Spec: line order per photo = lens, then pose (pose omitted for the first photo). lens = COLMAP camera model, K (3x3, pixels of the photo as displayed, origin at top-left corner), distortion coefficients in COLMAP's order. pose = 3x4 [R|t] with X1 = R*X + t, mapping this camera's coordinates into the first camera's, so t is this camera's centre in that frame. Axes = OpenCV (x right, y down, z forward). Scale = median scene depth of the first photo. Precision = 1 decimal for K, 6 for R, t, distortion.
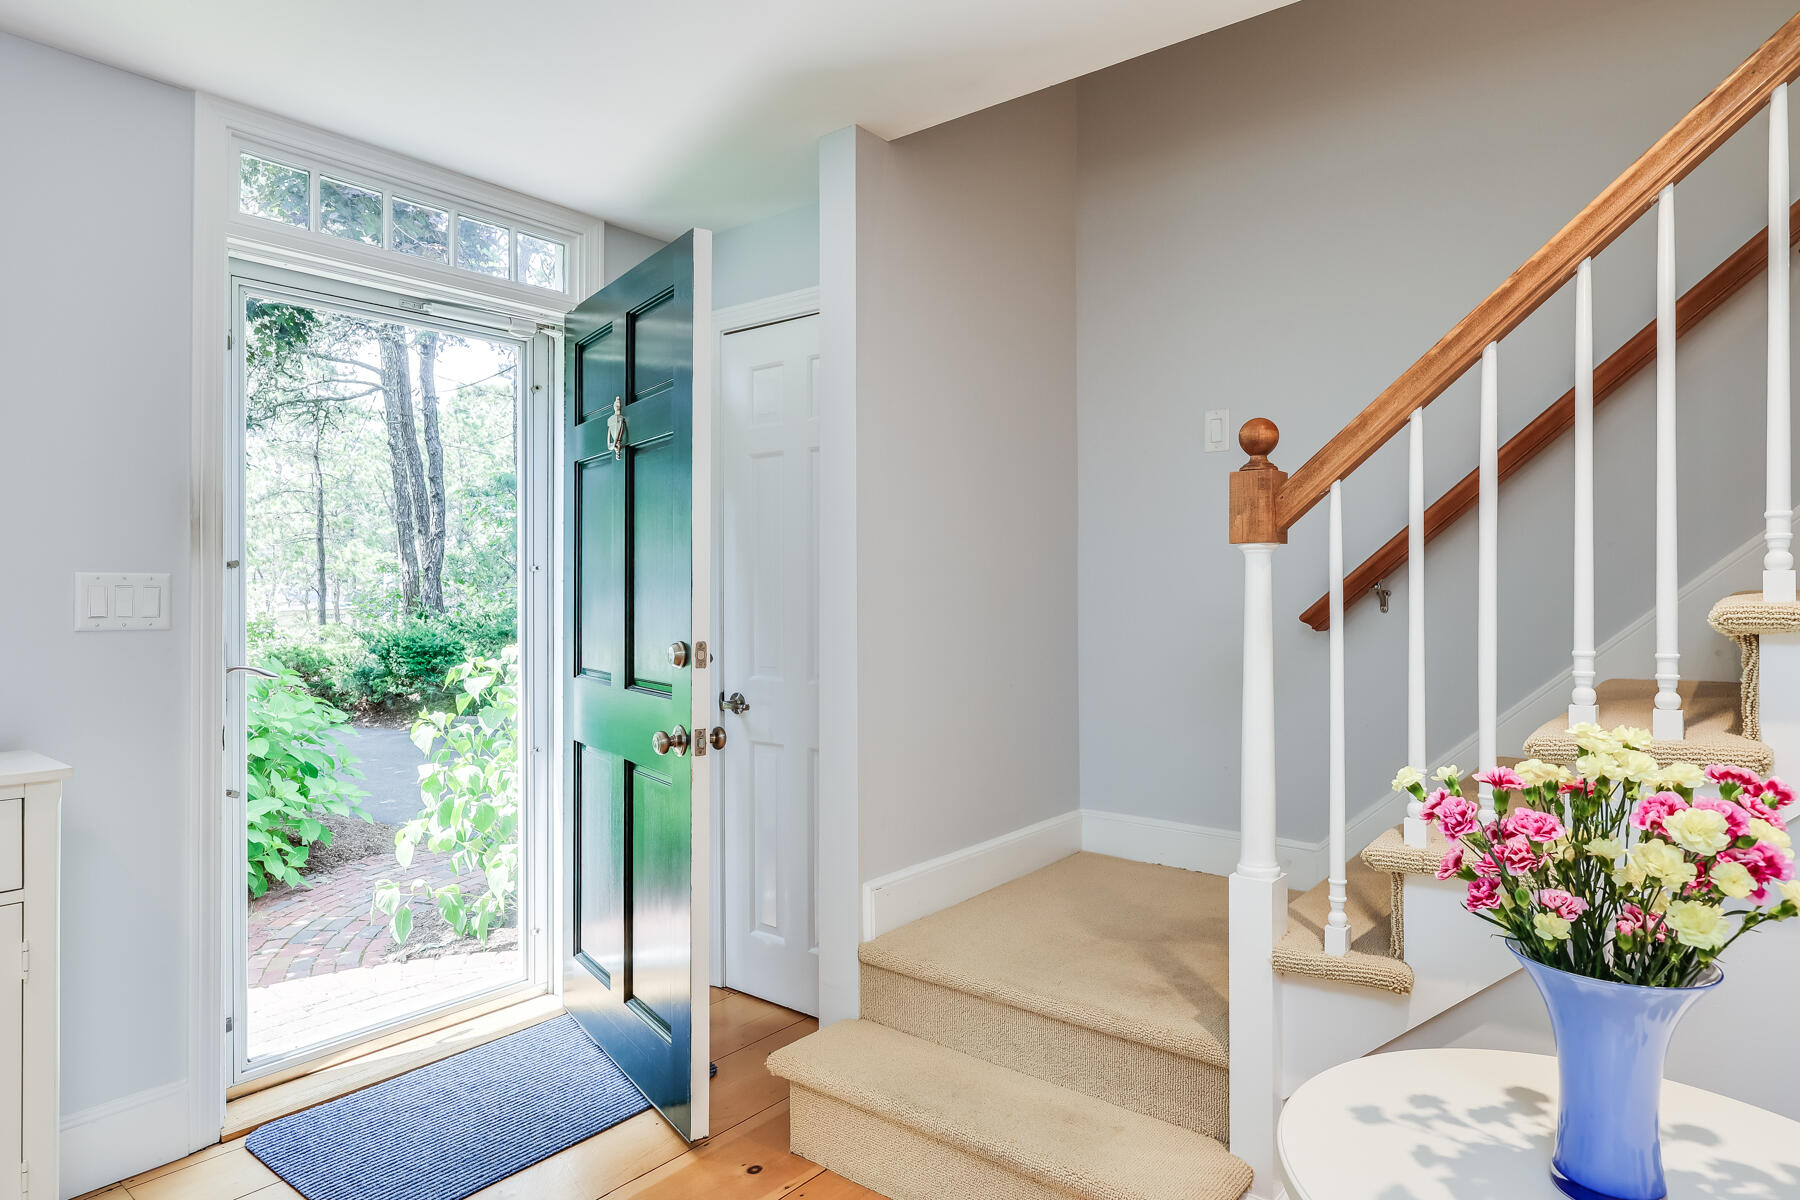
lens RADIAL K [[1043.2, 0, 899.2], [0, 1043.2, 587.3], [0, 0, 1]] dist [-0.004269, 0.000781]
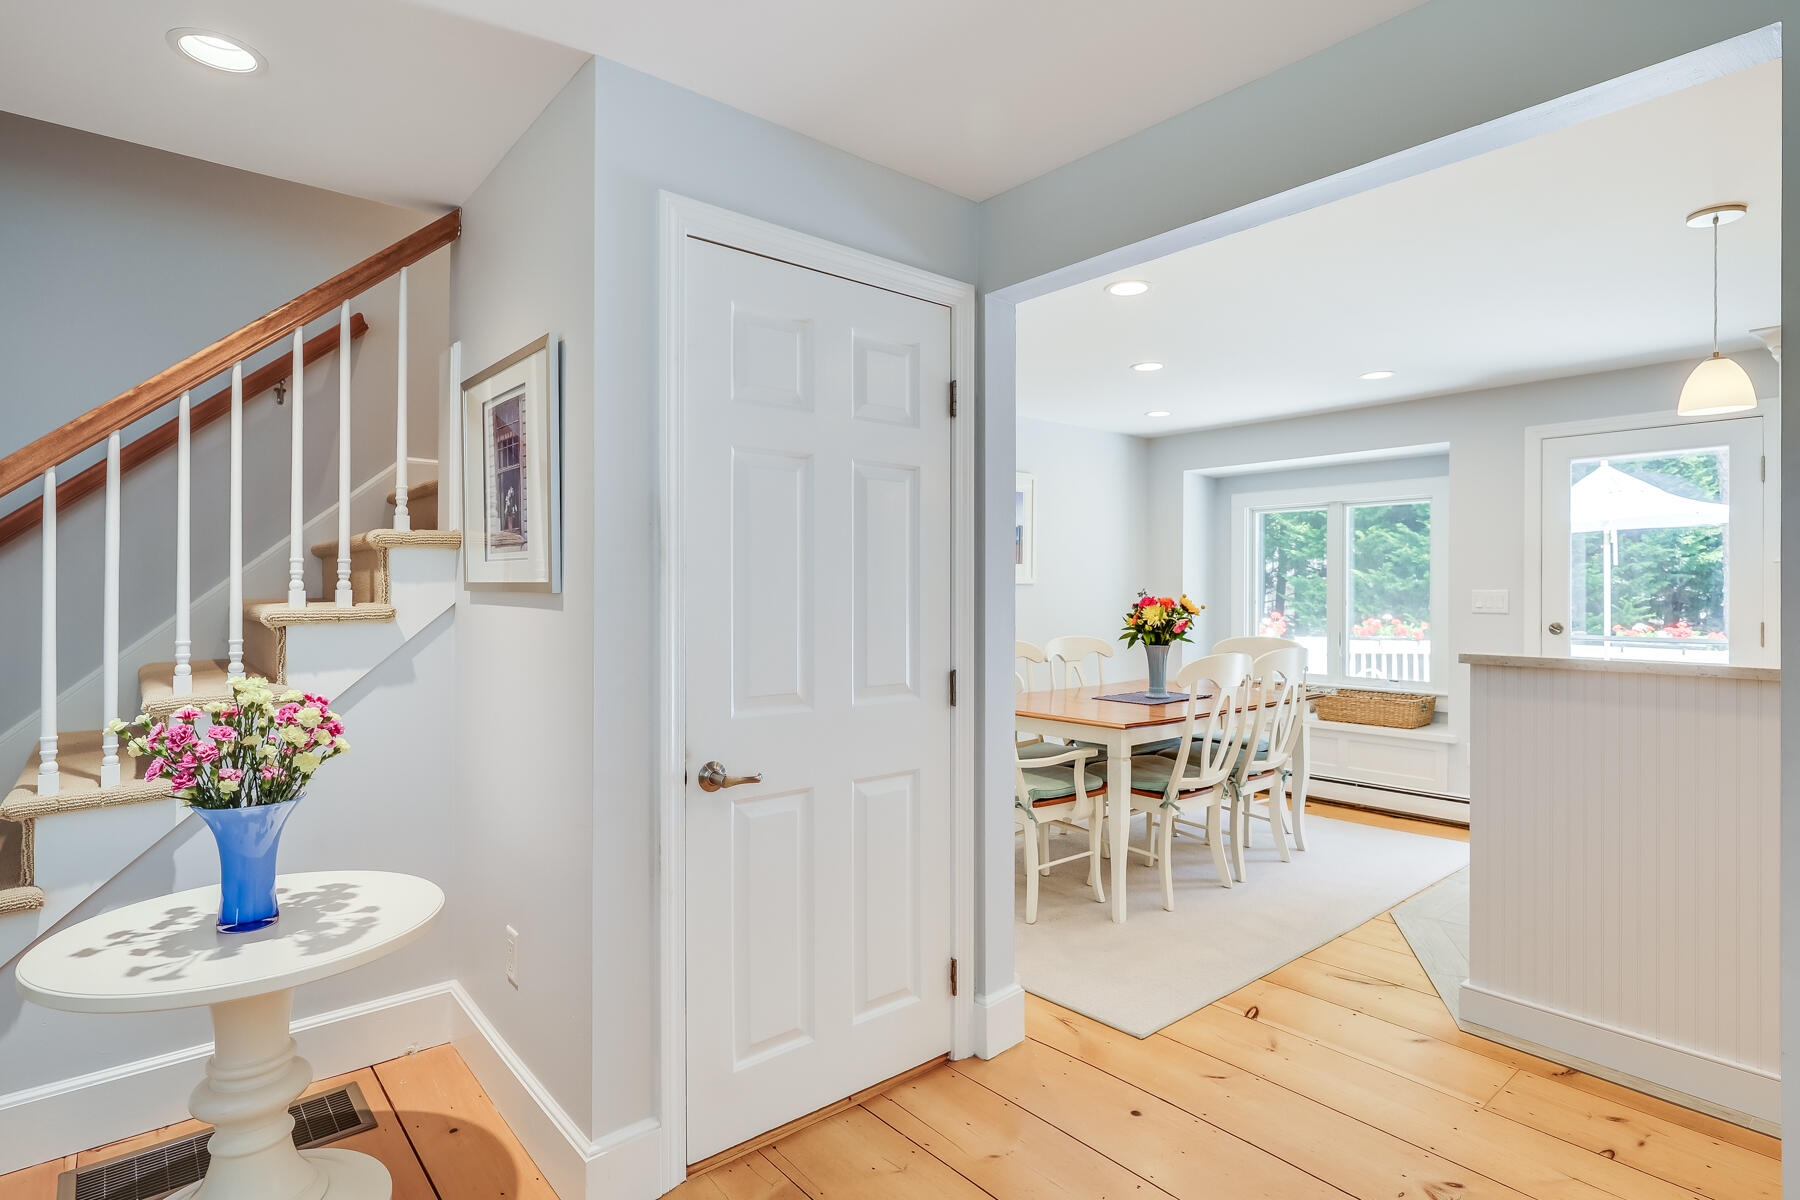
lens RADIAL K [[917.7, 0, 899.0], [0, 917.7, 591.4], [0, 0, 1]] dist [-0.001510, -0.000199]
pose [[0.188689, 0.002292, 0.982034, -0.639441], [-0.006498, 0.999978, -0.001085, -0.024651], [-0.982015, -0.006177, 0.188700, -0.410440]]
